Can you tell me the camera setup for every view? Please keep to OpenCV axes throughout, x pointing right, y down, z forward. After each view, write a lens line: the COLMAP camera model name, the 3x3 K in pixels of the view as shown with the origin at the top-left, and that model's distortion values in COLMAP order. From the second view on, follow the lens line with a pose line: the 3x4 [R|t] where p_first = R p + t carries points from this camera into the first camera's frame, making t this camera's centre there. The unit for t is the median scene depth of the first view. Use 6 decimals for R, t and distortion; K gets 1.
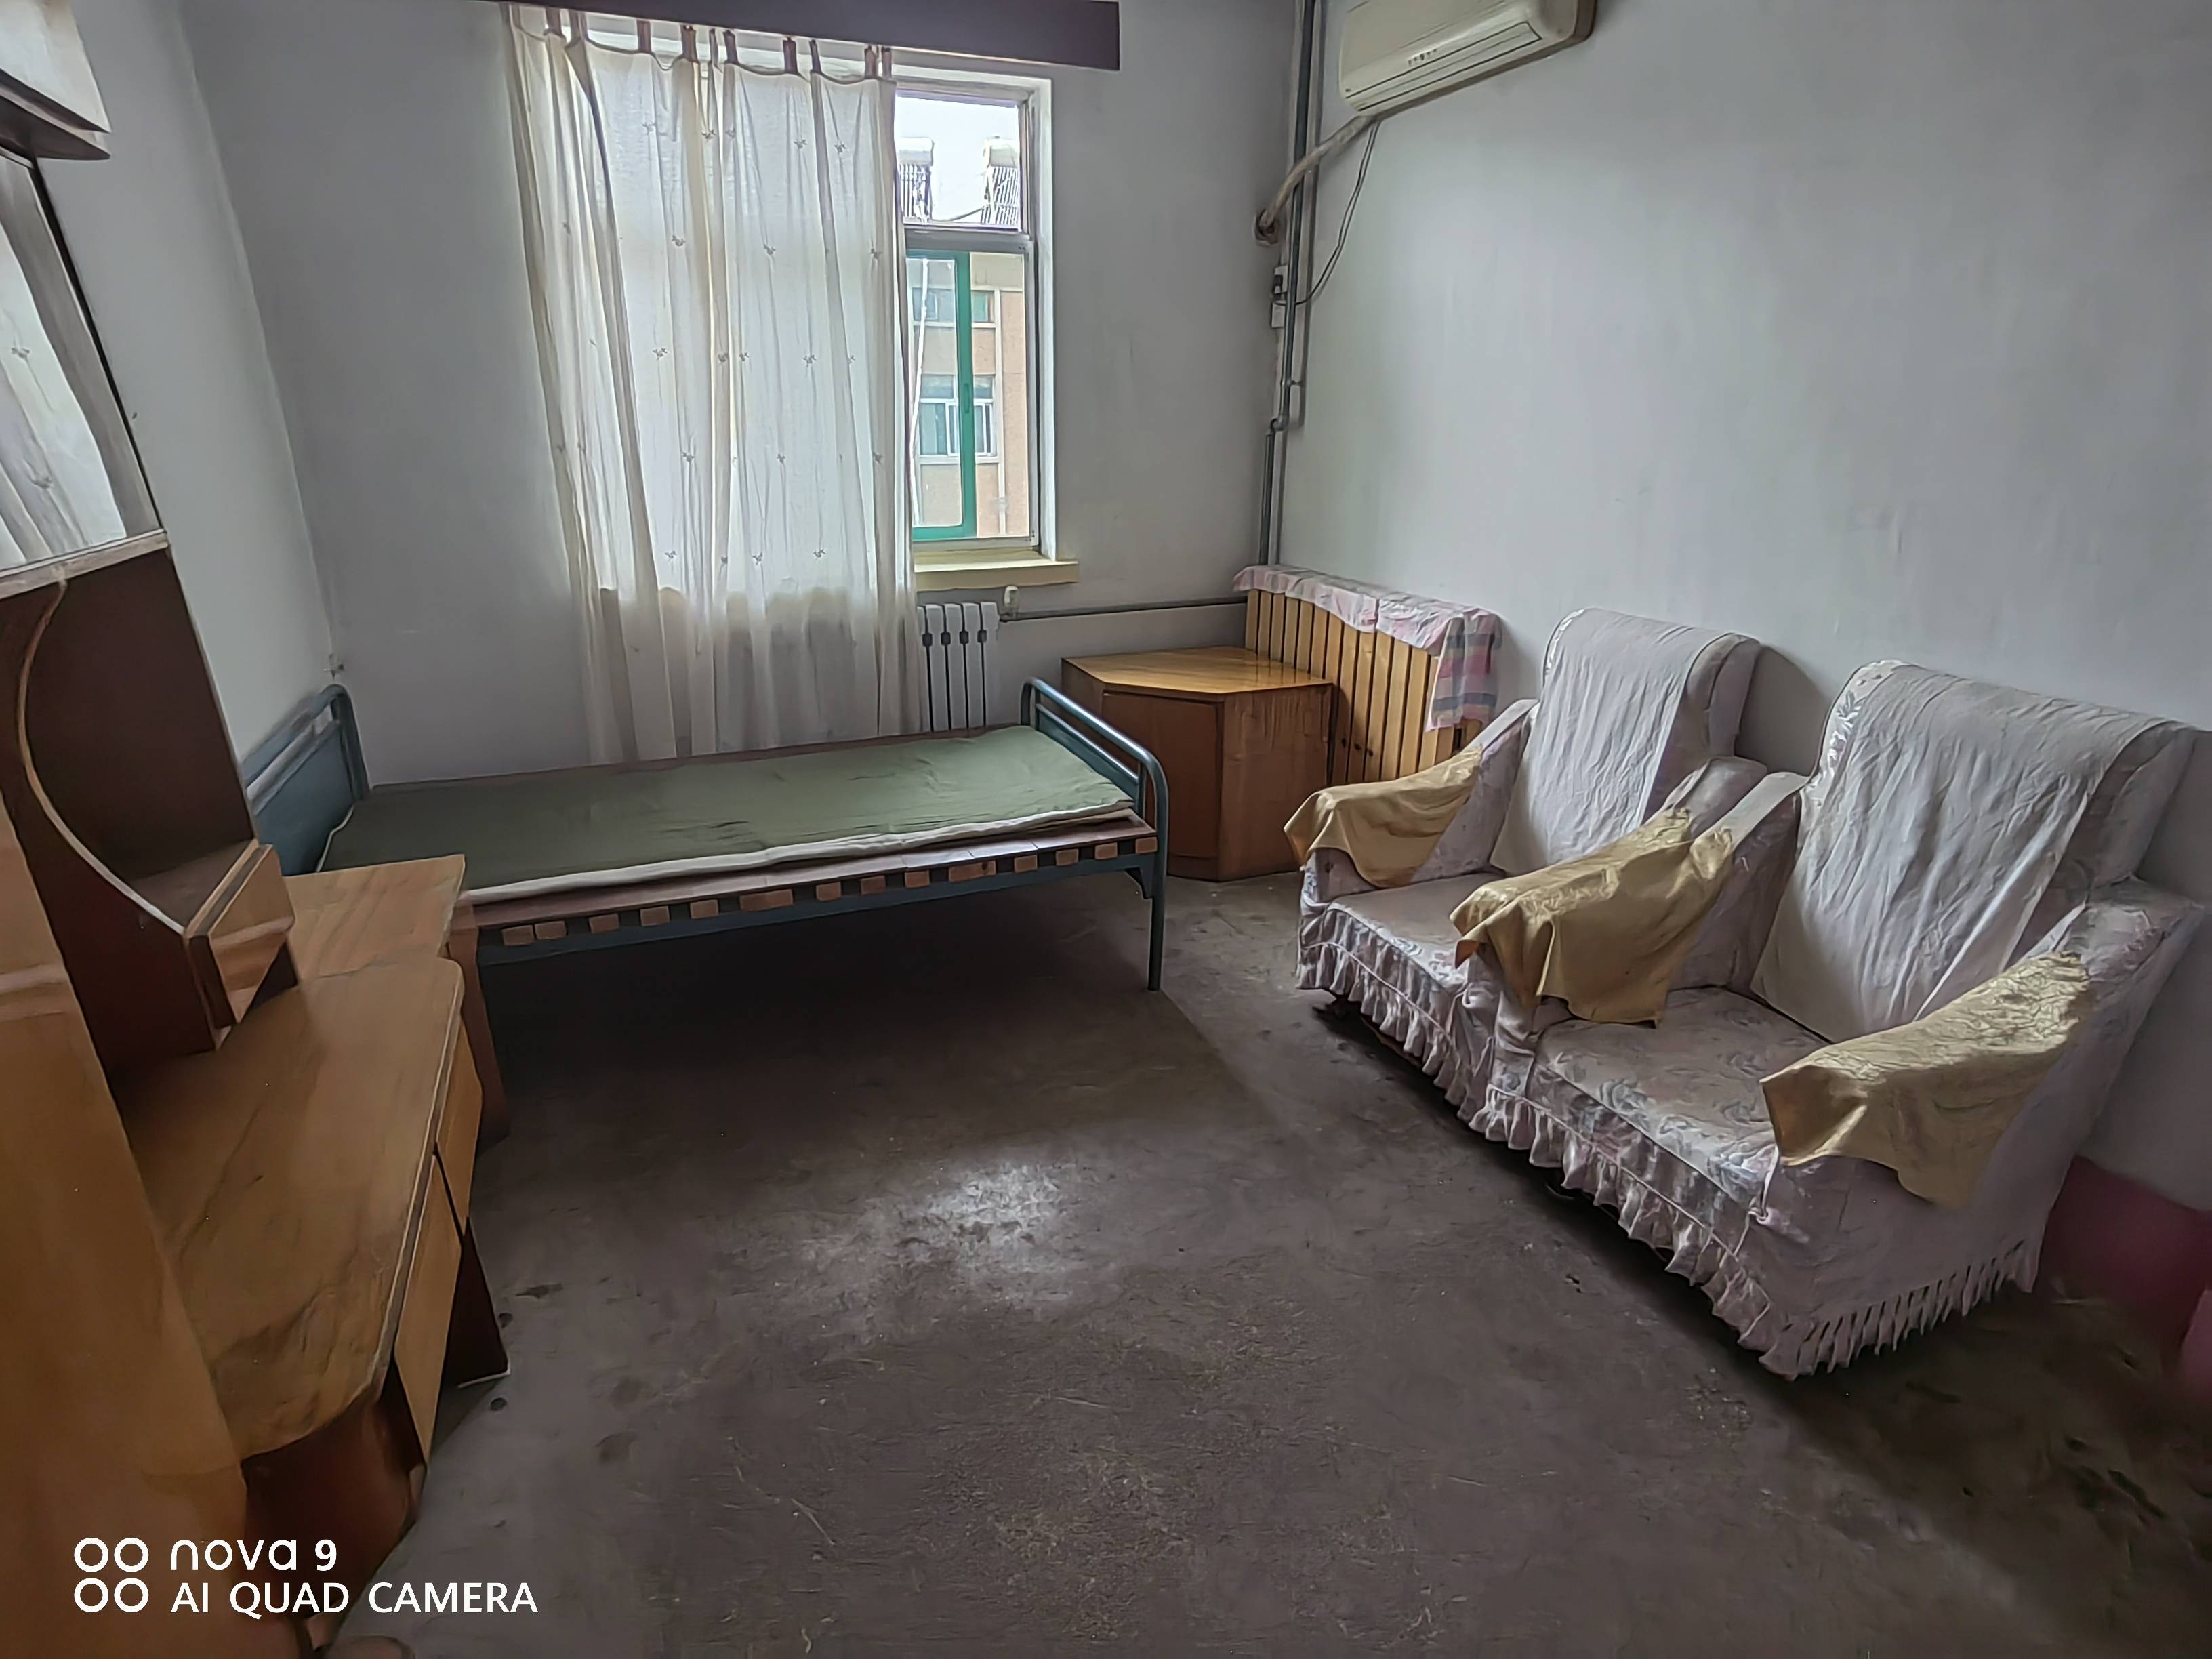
lens RADIAL K [[1163.4, 0, 1106.9], [0, 1163.4, 828.3], [0, 0, 1]] dist [0.001609, 0.004502]
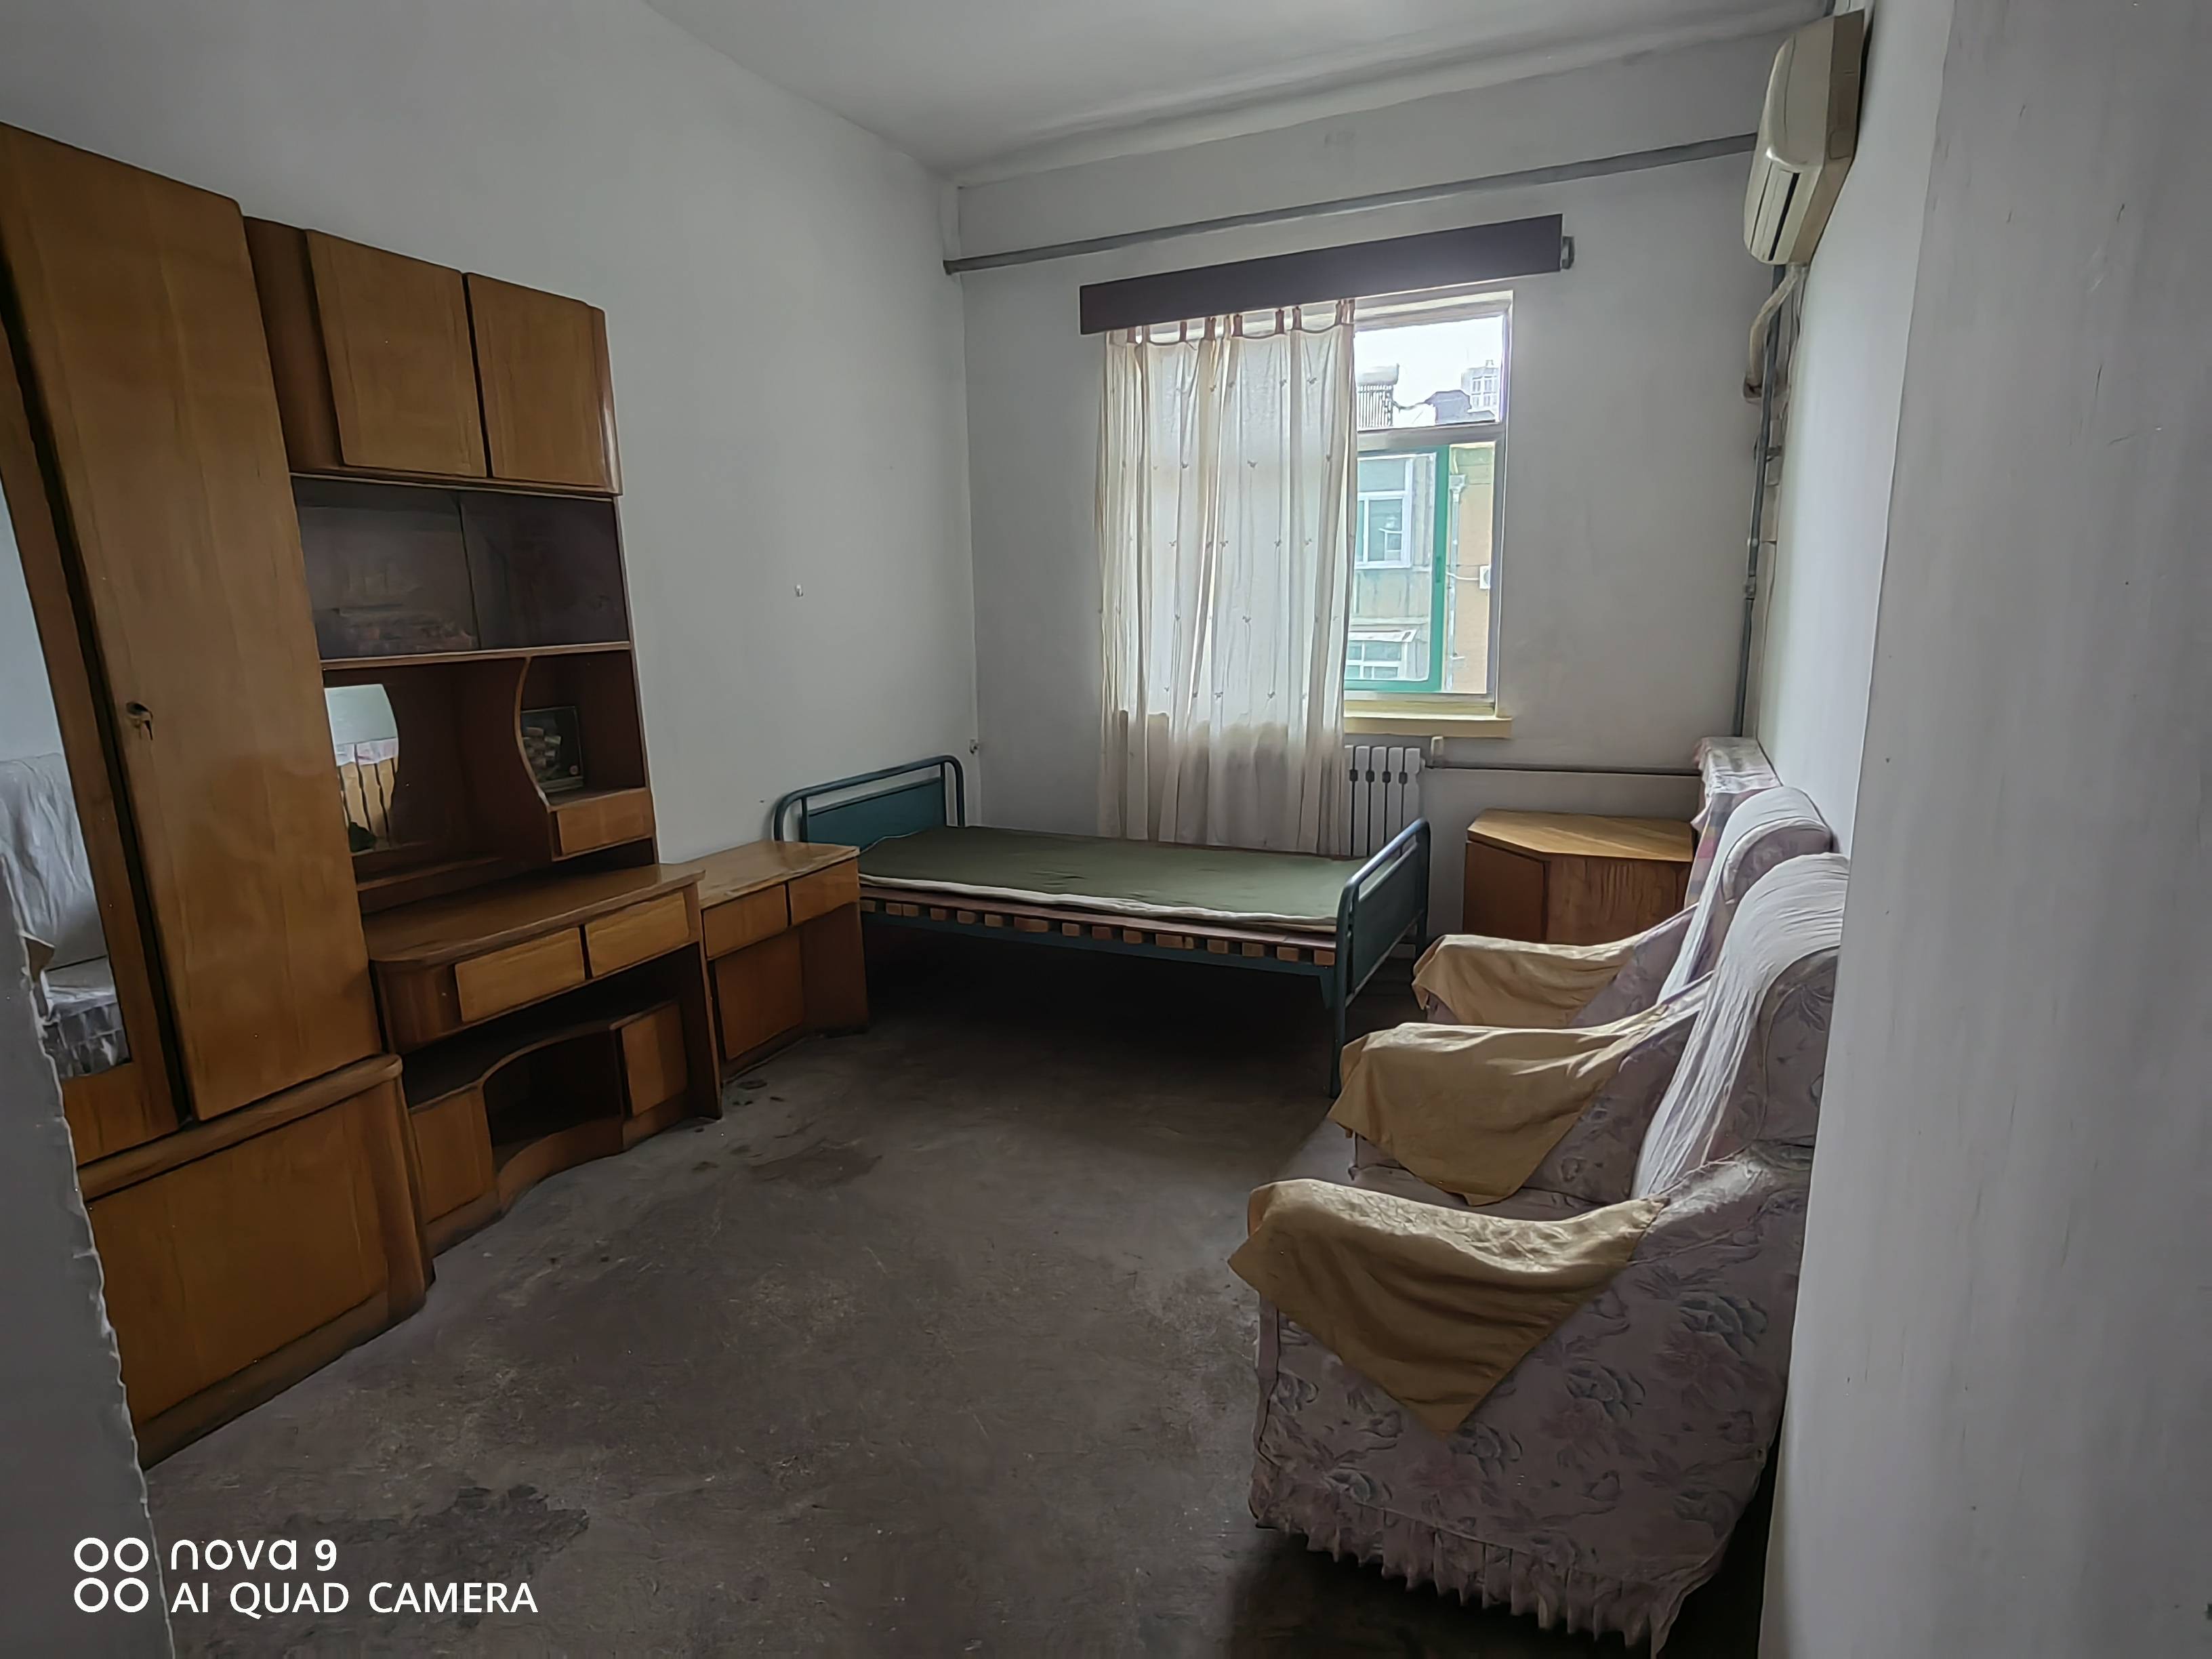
lens RADIAL K [[1163.4, 0, 1120.7], [0, 1163.4, 846.0], [0, 0, 1]] dist [0.001609, 0.004502]
pose [[0.678032, 0.139676, -0.721639, 0.615545], [-0.232303, 0.972178, -0.030097, -0.009305], [0.697357, 0.188046, 0.691615, 0.081308]]
